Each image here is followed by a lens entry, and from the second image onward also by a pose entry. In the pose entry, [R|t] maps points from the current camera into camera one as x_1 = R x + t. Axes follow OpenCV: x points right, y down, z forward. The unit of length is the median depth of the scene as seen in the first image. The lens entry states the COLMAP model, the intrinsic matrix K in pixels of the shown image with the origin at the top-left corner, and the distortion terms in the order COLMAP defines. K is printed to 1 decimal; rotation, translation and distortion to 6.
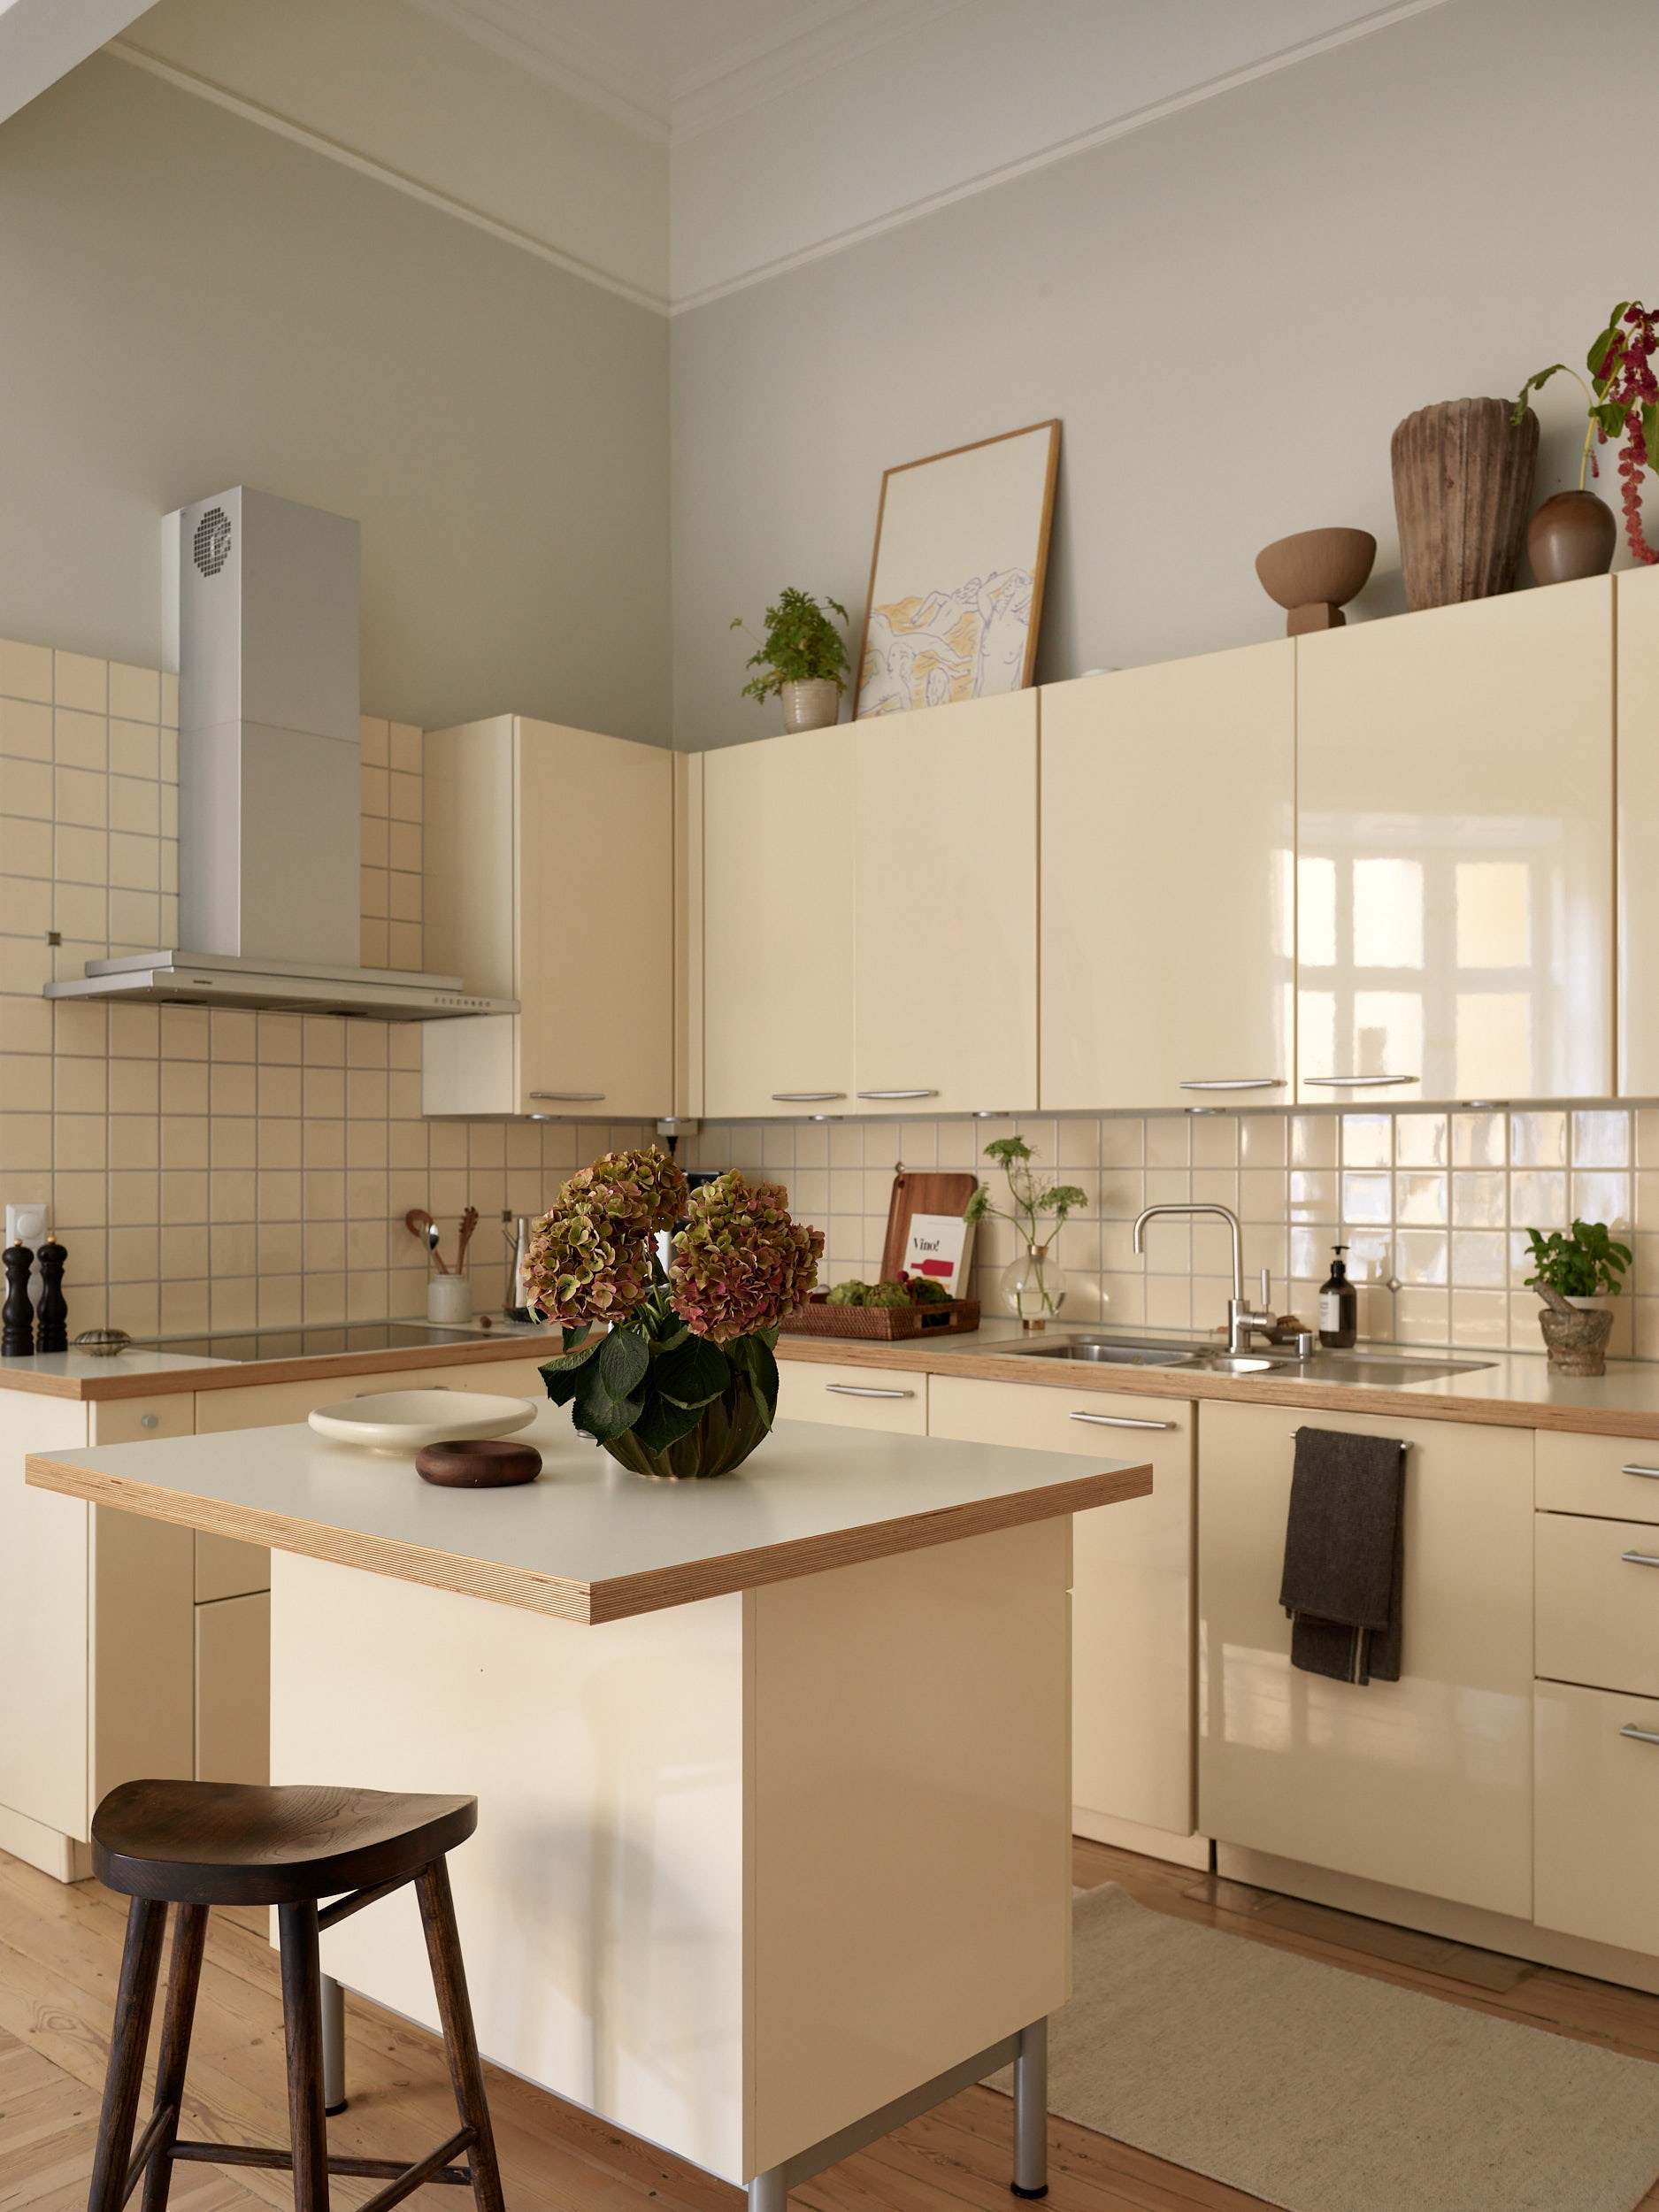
lens RADIAL K [[1921.2, 0, 828.9], [0, 1921.2, 1142.4], [0, 0, 1]] dist [-0.005823, 0.006432]
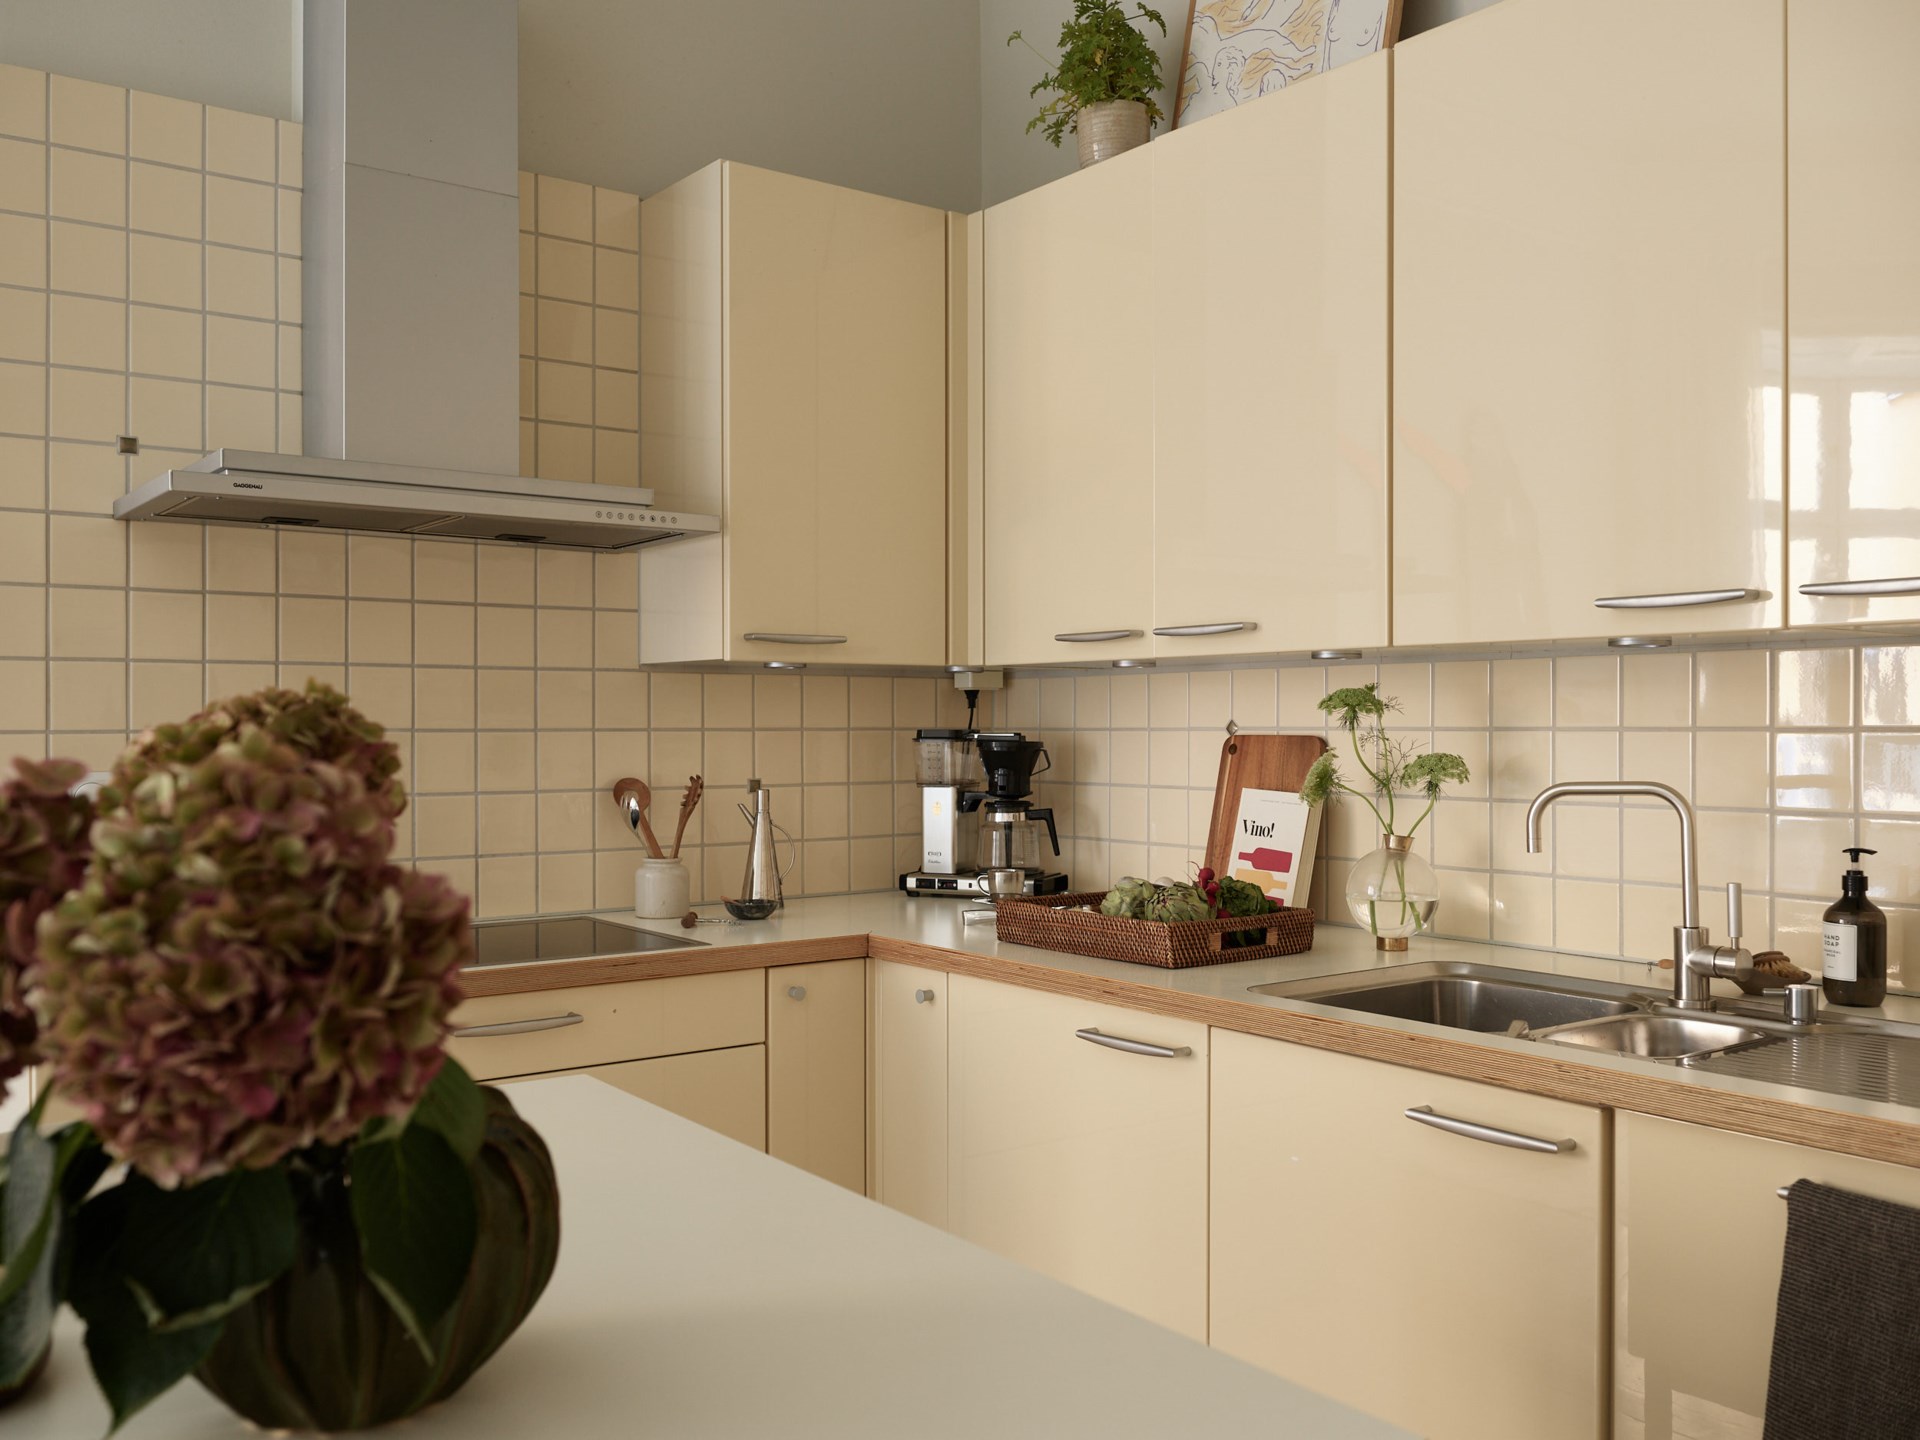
lens RADIAL K [[1667.6, 0, 960.0], [0, 1667.6, 720.0], [0, 0, 1]] dist [-0.005823, 0.006432]
pose [[0.976818, -0.000818, -0.214070, 0.082154], [0.002584, 0.999965, 0.007970, 0.004847], [0.214056, -0.008338, 0.976786, 0.351053]]
